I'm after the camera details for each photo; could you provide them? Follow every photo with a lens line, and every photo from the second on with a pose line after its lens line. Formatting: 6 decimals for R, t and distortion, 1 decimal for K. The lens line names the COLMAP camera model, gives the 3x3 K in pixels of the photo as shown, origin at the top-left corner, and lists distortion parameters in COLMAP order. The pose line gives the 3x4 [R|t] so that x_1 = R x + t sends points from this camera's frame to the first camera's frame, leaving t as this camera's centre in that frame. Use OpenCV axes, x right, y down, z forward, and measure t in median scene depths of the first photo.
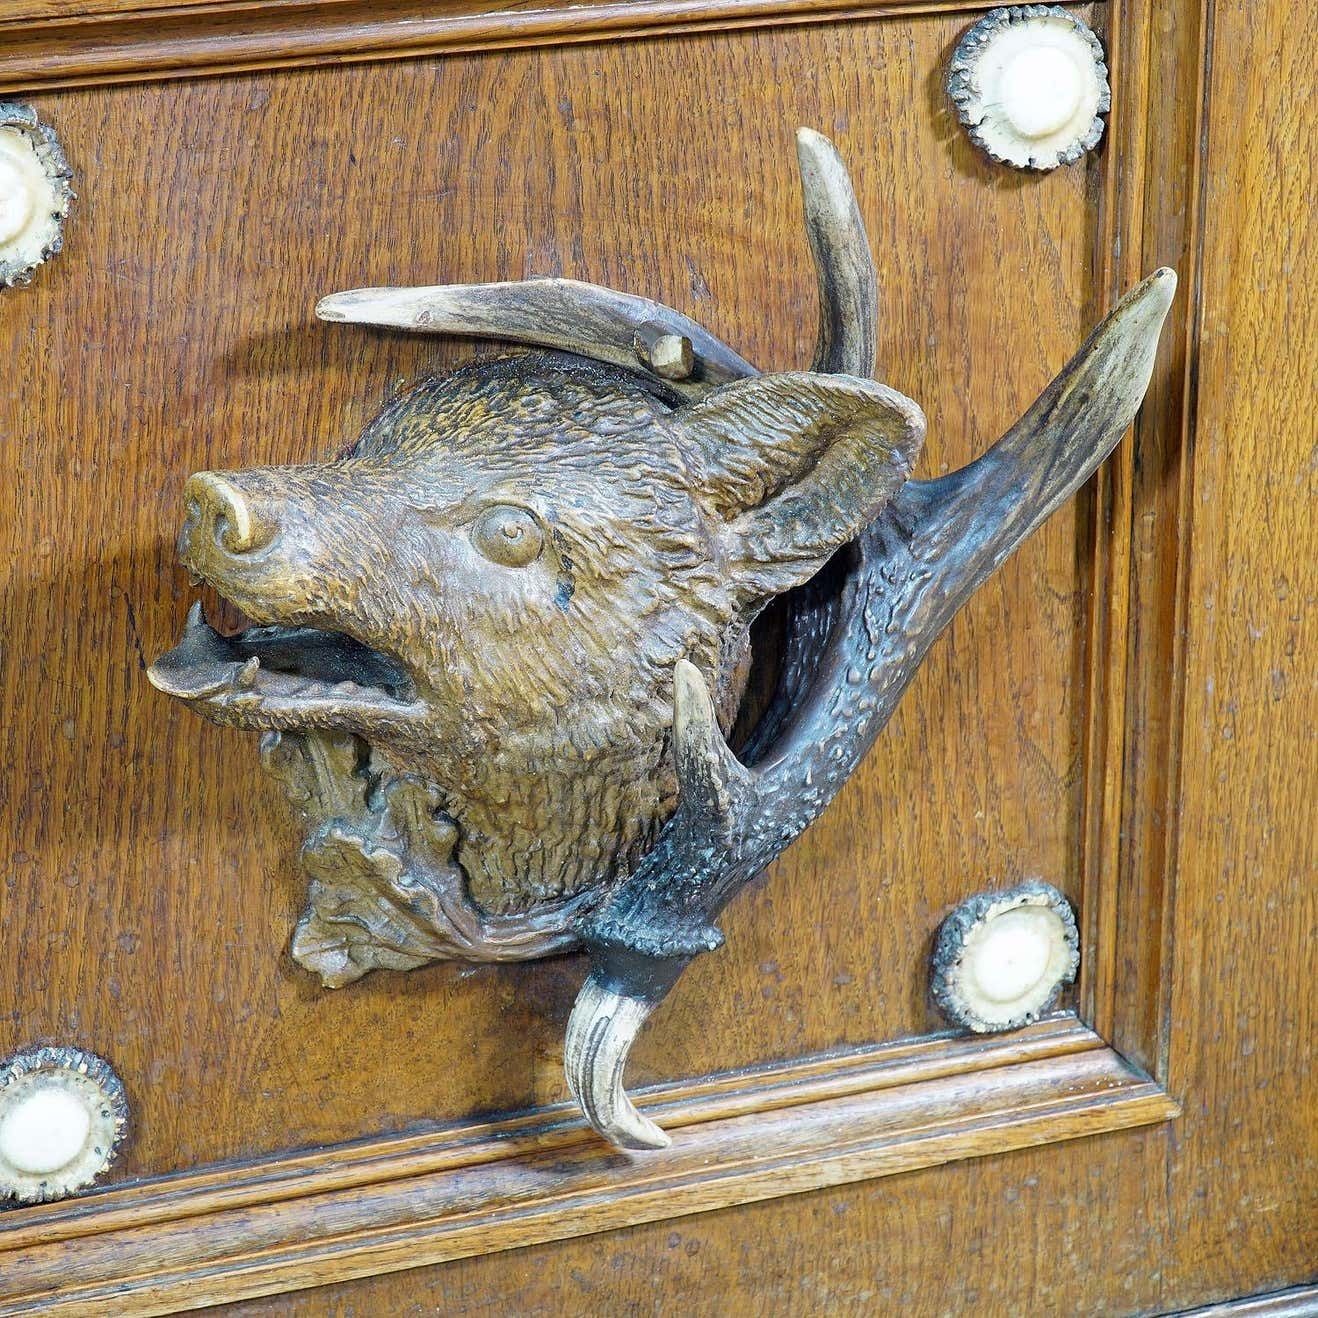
lens RADIAL K [[3978.7, 0, 659.0], [0, 3978.7, 659.0], [0, 0, 1]] dist [-0.069186, -0.702999]
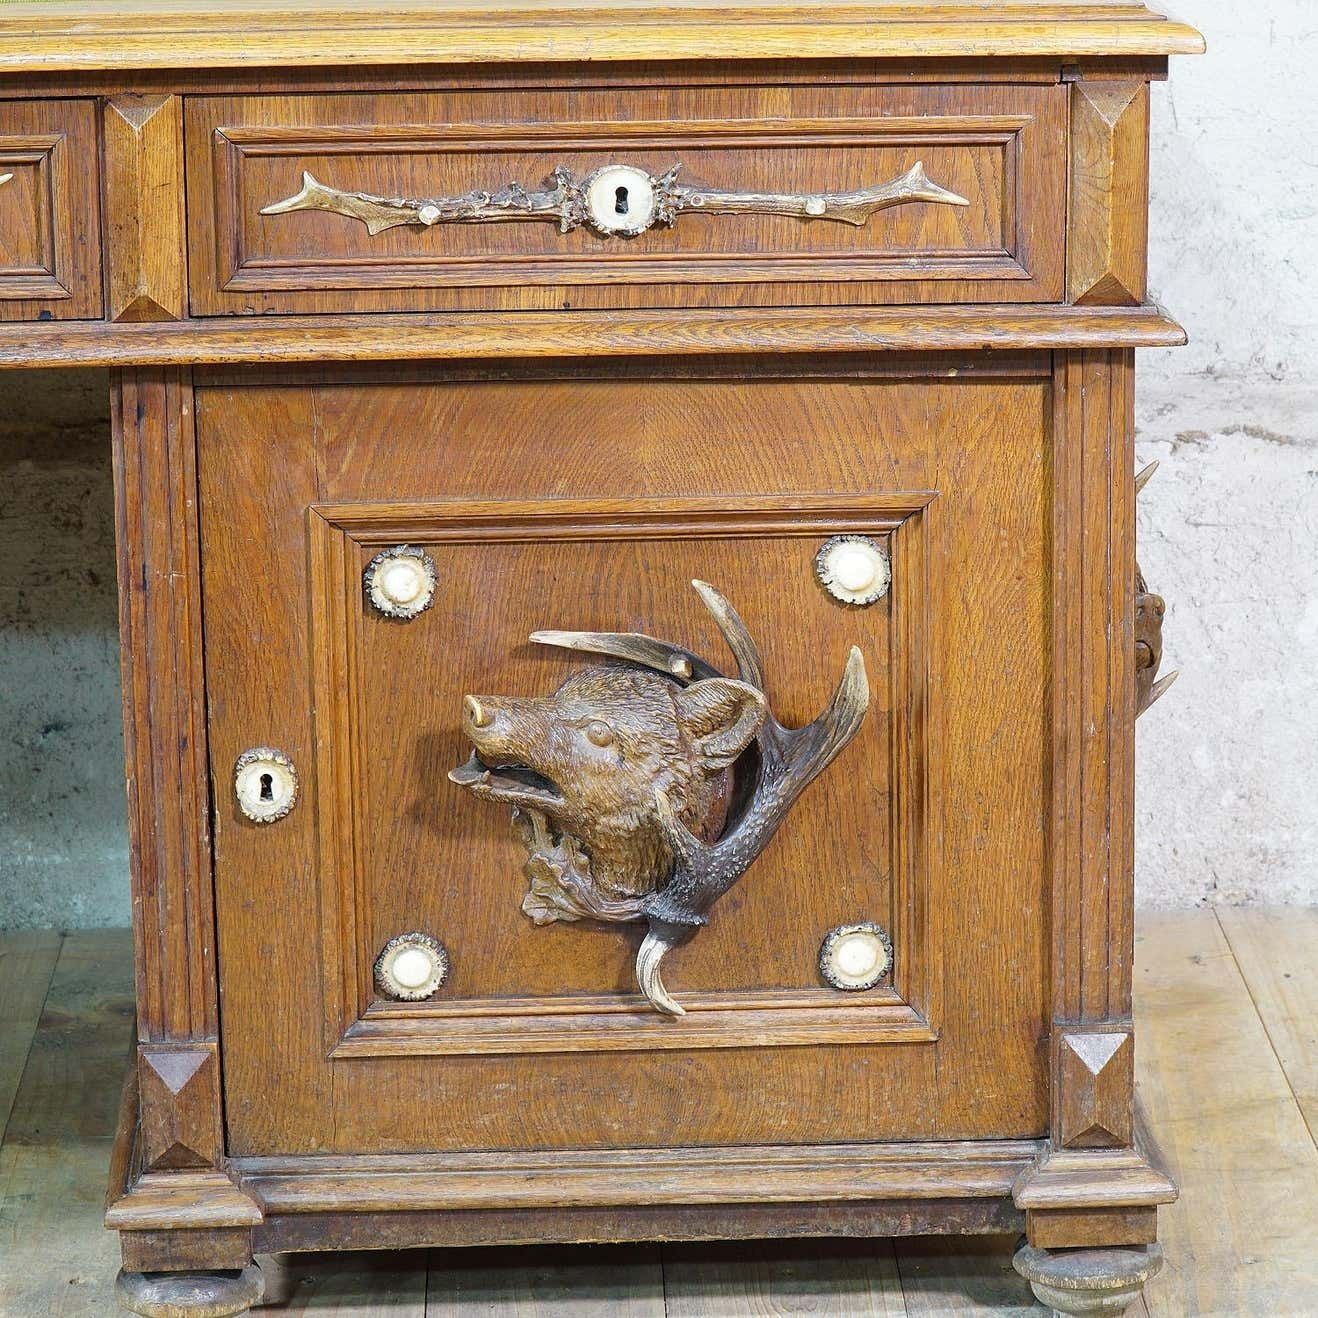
lens RADIAL K [[3978.7, 0, 659.0], [0, 3978.7, 659.0], [0, 0, 1]] dist [-0.069186, -0.702999]
pose [[0.957953, 0.075967, -0.276687, 0.640056], [-0.103904, 0.990711, -0.087729, 0.128324], [0.267452, 0.112789, 0.956947, -1.287948]]
